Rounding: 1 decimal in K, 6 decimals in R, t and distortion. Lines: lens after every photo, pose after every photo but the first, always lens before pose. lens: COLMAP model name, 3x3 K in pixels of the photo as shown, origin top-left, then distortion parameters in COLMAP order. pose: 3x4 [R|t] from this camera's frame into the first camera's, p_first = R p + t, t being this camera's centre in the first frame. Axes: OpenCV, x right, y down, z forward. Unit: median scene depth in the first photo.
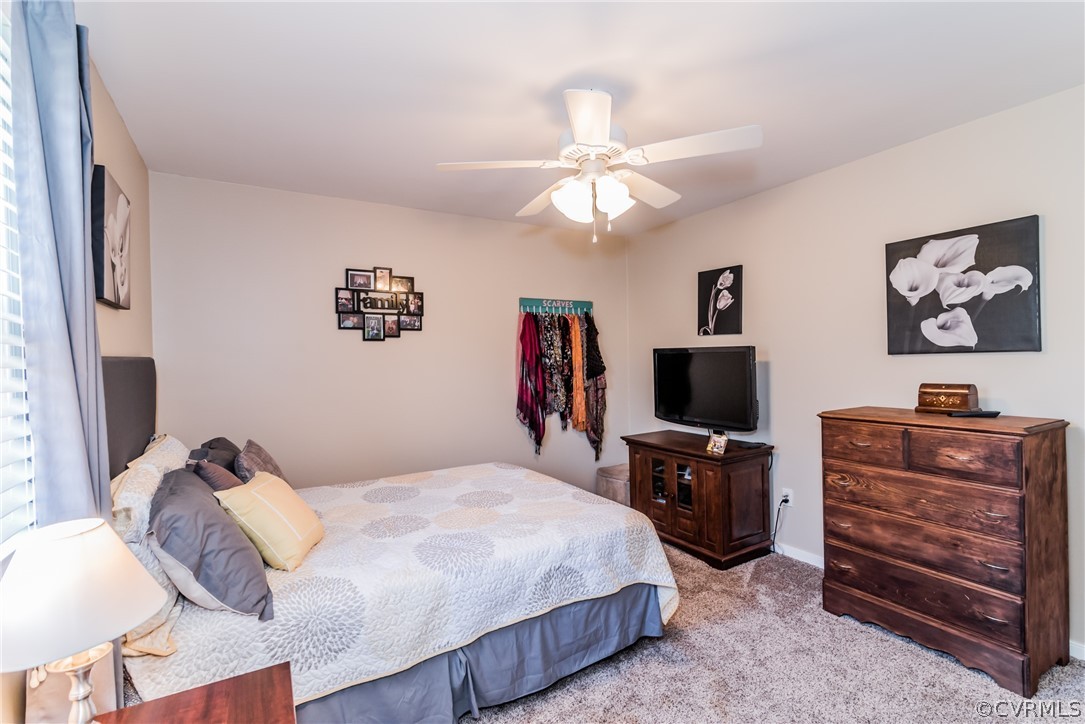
lens RADIAL K [[495.6, 0, 548.5], [0, 495.6, 362.7], [0, 0, 1]] dist [-0.000648, 0.000034]
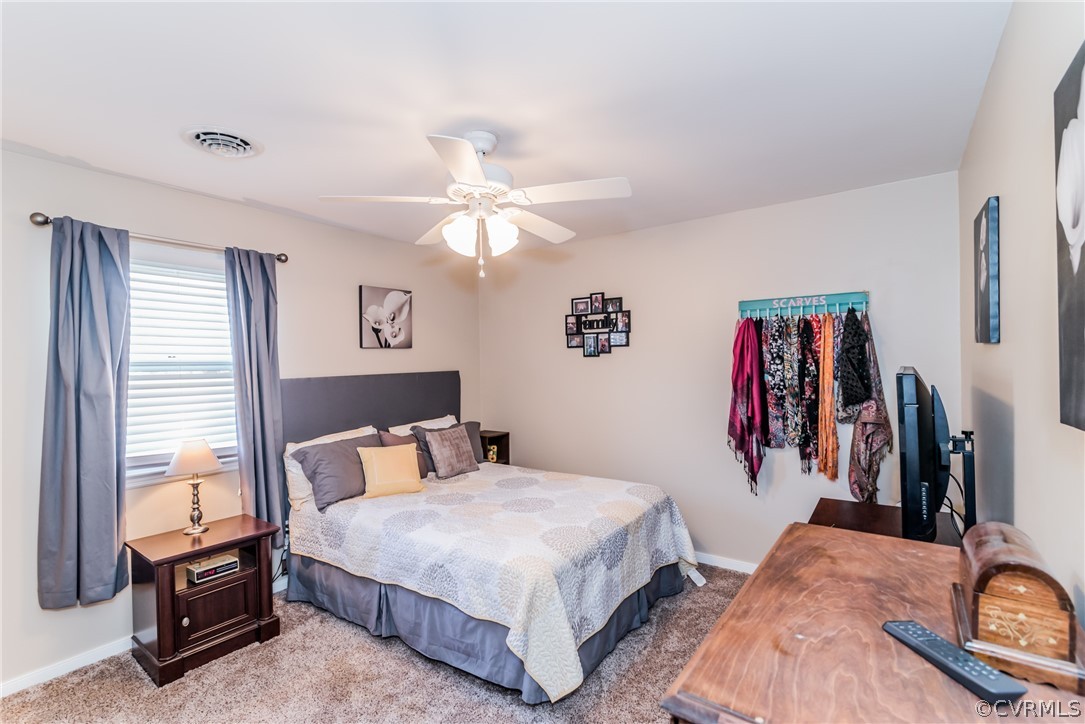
lens RADIAL K [[495.6, 0, 548.5], [0, 495.6, 362.7], [0, 0, 1]] dist [-0.000648, 0.000034]
pose [[0.398407, 0.014696, -0.917091, 0.670446], [-0.000279, 0.999874, 0.015901, -0.048096], [0.917209, -0.006079, 0.398361, 0.435767]]
